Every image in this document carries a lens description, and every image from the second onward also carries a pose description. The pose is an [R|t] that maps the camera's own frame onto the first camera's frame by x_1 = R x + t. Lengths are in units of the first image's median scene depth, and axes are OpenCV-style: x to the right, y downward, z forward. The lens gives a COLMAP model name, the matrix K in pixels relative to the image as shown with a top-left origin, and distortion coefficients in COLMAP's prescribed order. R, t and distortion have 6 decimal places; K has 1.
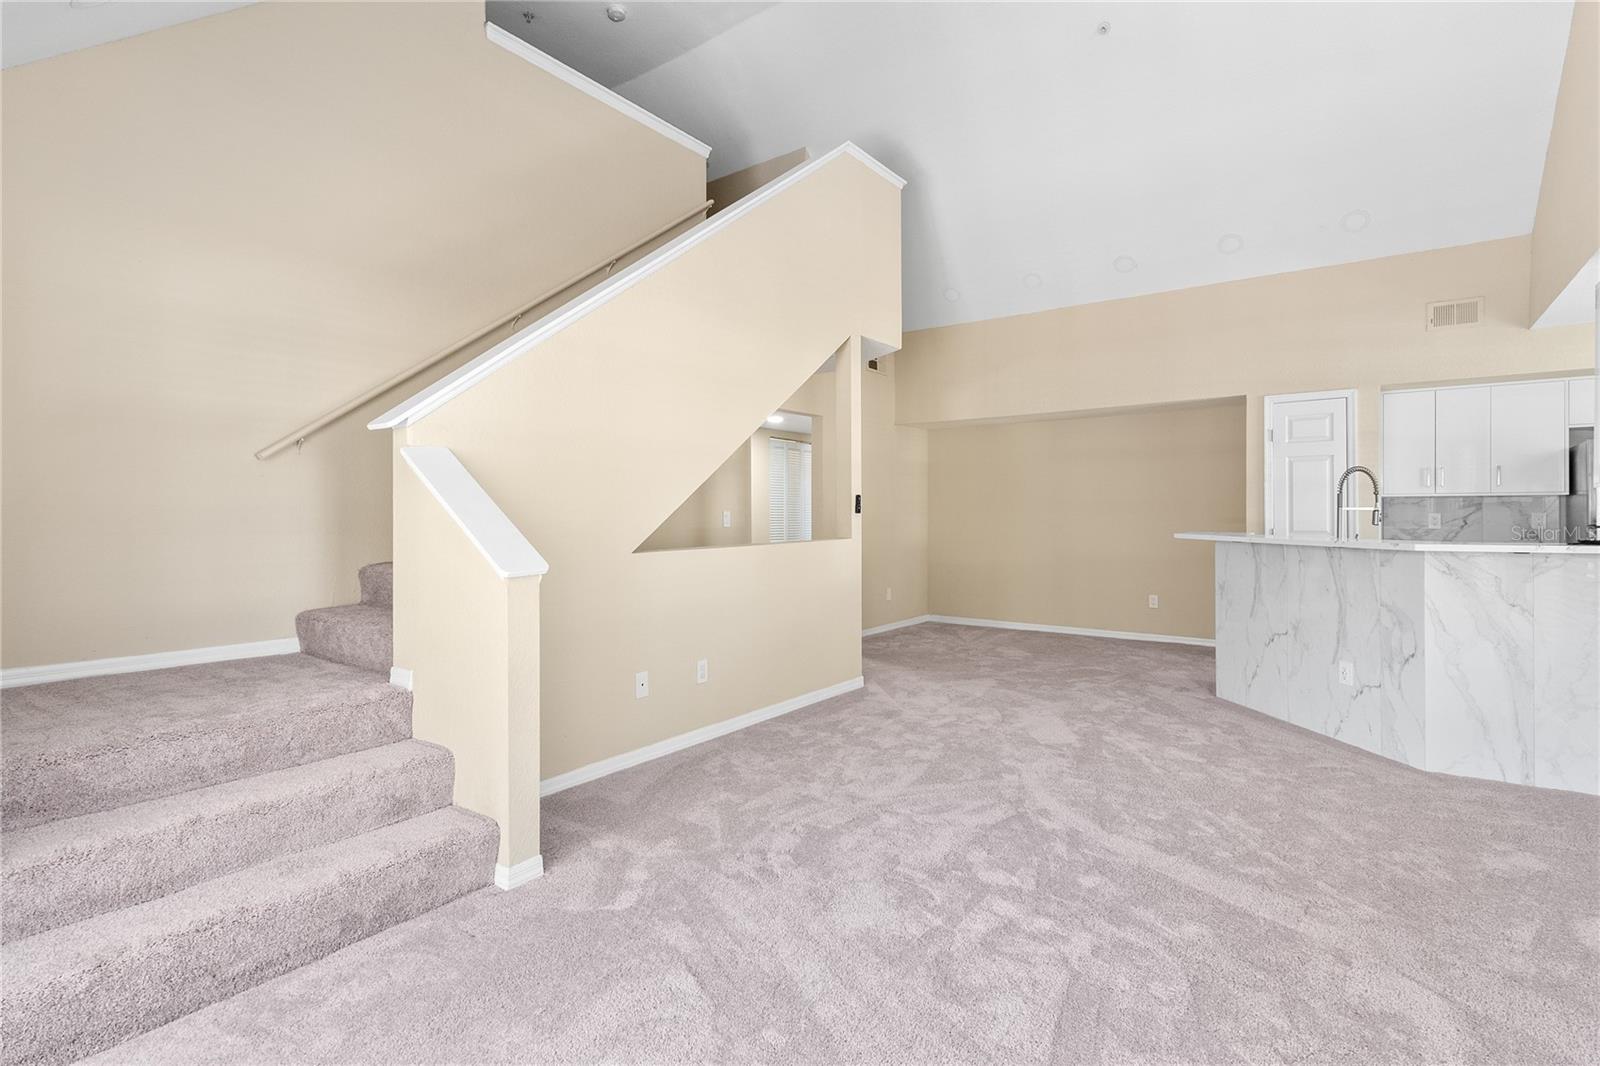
lens RADIAL K [[764.4, 0, 802.6], [0, 764.4, 538.2], [0, 0, 1]] dist [-0.000659, -0.000150]
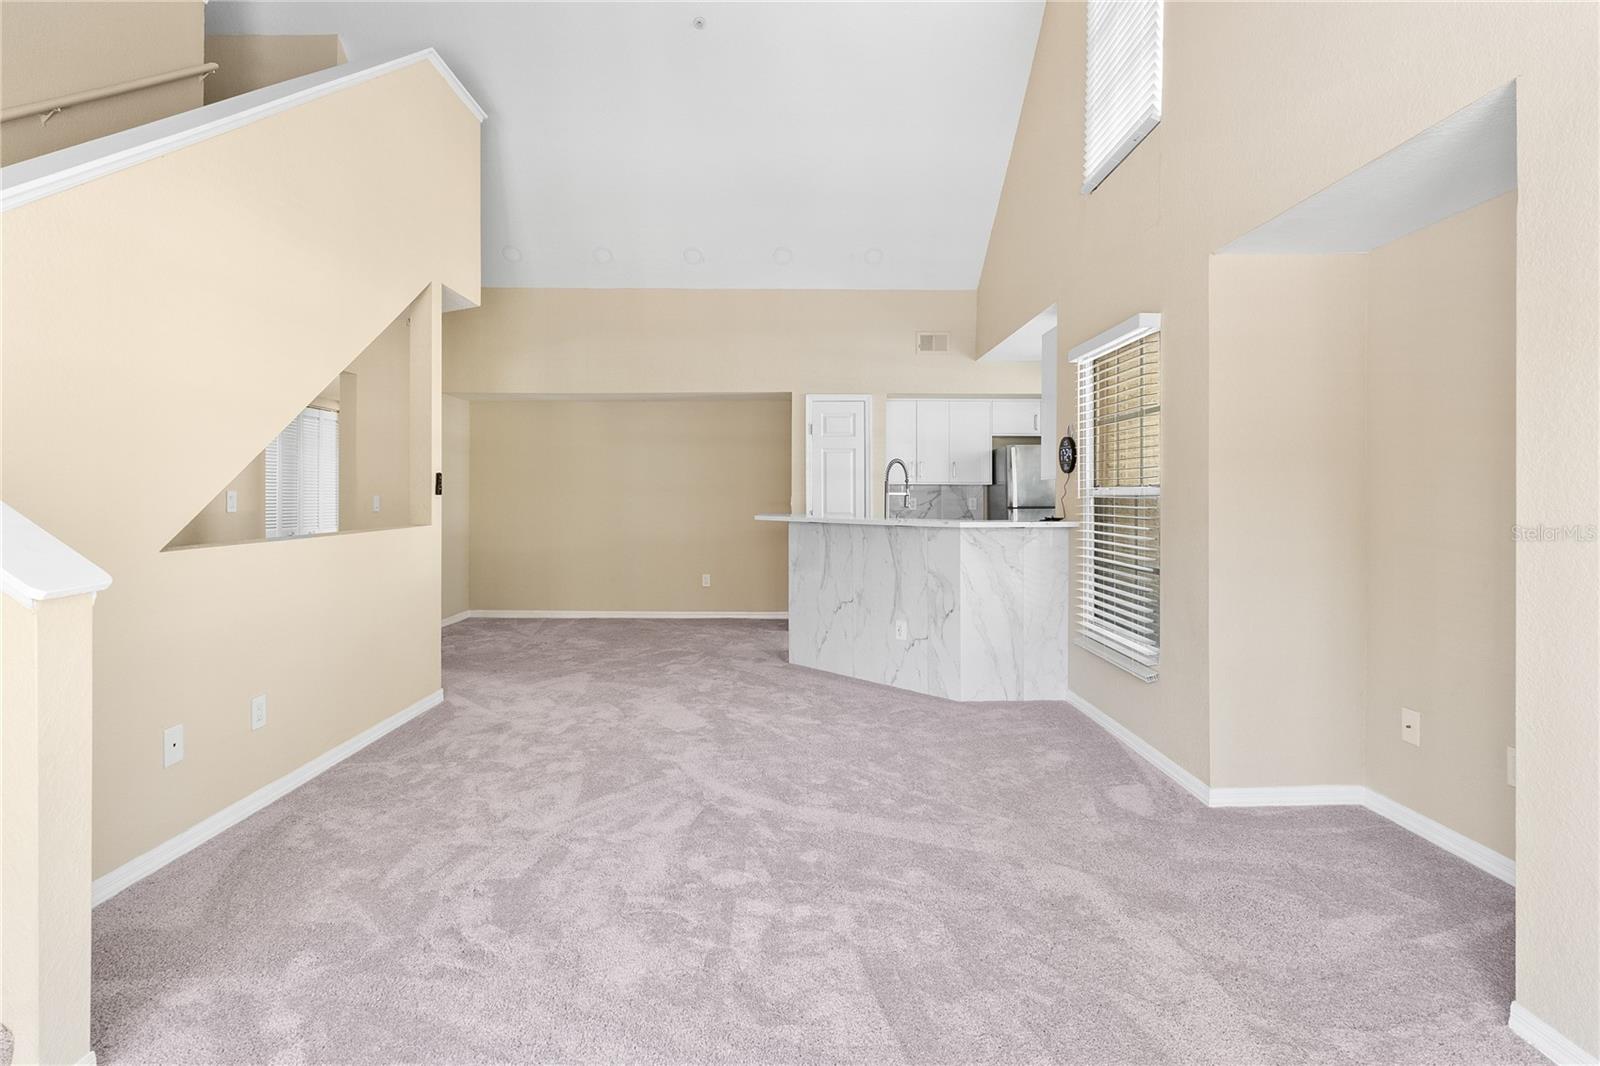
lens RADIAL K [[787.3, 0, 797.9], [0, 787.3, 515.4], [0, 0, 1]] dist [-0.001411, 0.000259]
pose [[0.807251, -0.008811, 0.590143, -0.162669], [0.013806, 0.999897, -0.003955, -0.001864], [-0.590047, 0.011340, 0.807289, 0.100008]]
